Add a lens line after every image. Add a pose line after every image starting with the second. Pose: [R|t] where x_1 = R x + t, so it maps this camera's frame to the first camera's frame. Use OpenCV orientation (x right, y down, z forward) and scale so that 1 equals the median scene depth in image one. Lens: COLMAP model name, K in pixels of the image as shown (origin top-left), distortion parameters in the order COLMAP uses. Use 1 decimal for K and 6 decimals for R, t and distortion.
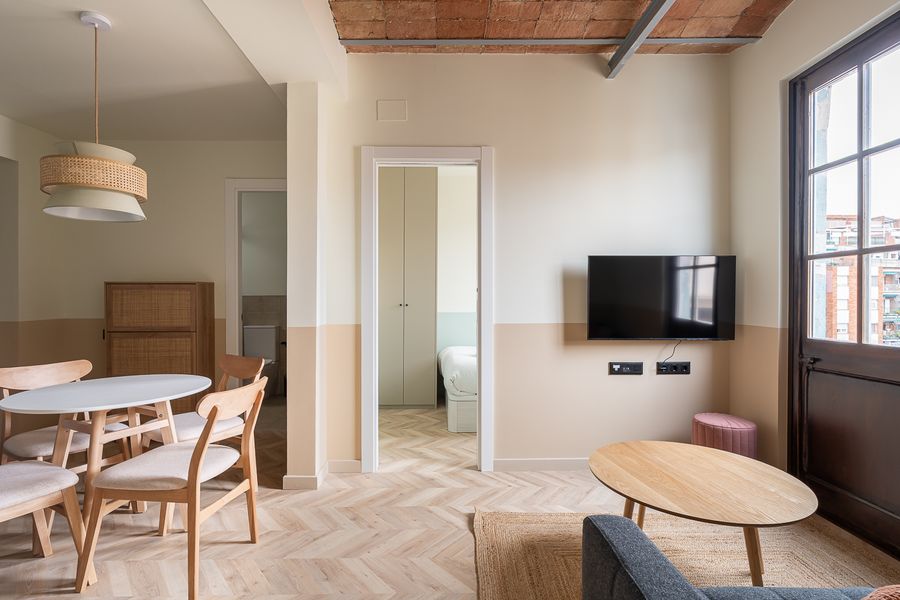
lens RADIAL K [[438.5, 0, 441.4], [0, 438.5, 298.1], [0, 0, 1]] dist [-0.001569, 0.001675]
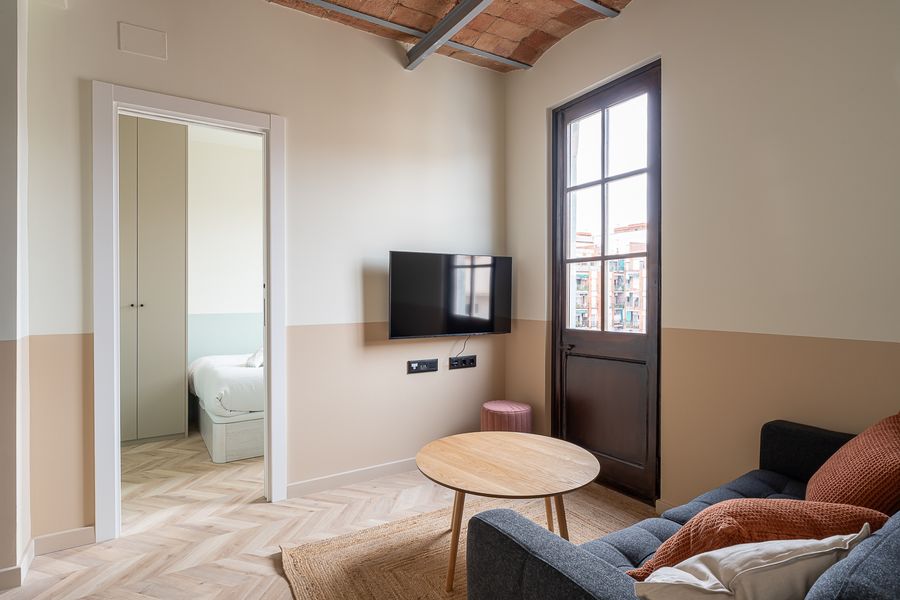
lens RADIAL K [[482.7, 0, 445.3], [0, 482.7, 298.4], [0, 0, 1]] dist [-0.000849, 0.001342]
pose [[0.850986, -0.004936, 0.525165, -0.118209], [0.002098, 0.999980, 0.005998, 0.000490], [-0.525184, -0.004002, 0.850979, 0.045665]]
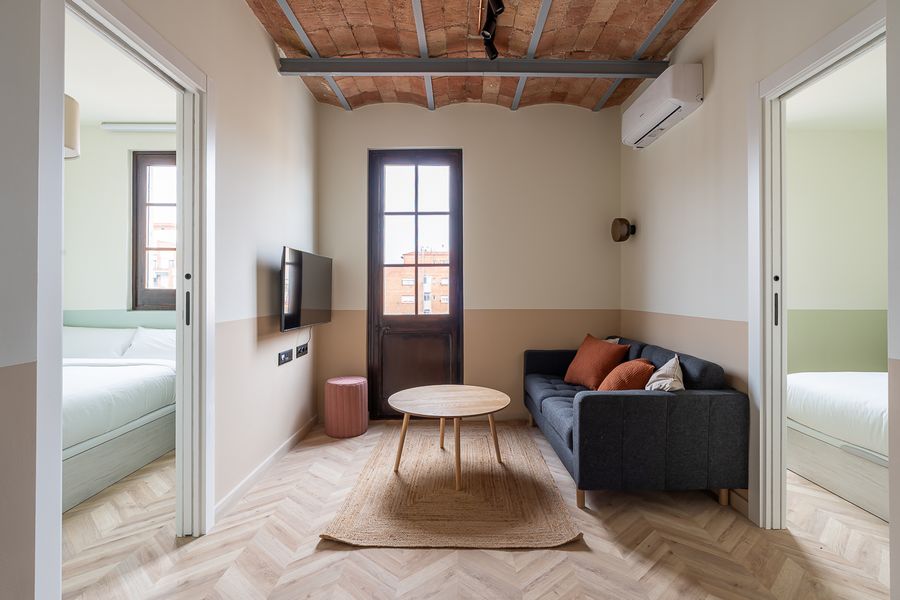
lens RADIAL K [[425.7, 0, 454.5], [0, 425.7, 291.5], [0, 0, 1]] dist [-0.001782, 0.000609]
pose [[-0.011679, 0.002248, 0.999929, -0.647785], [0.004294, 0.999988, -0.002198, 0.008344], [-0.999923, 0.004268, -0.011689, 0.652823]]
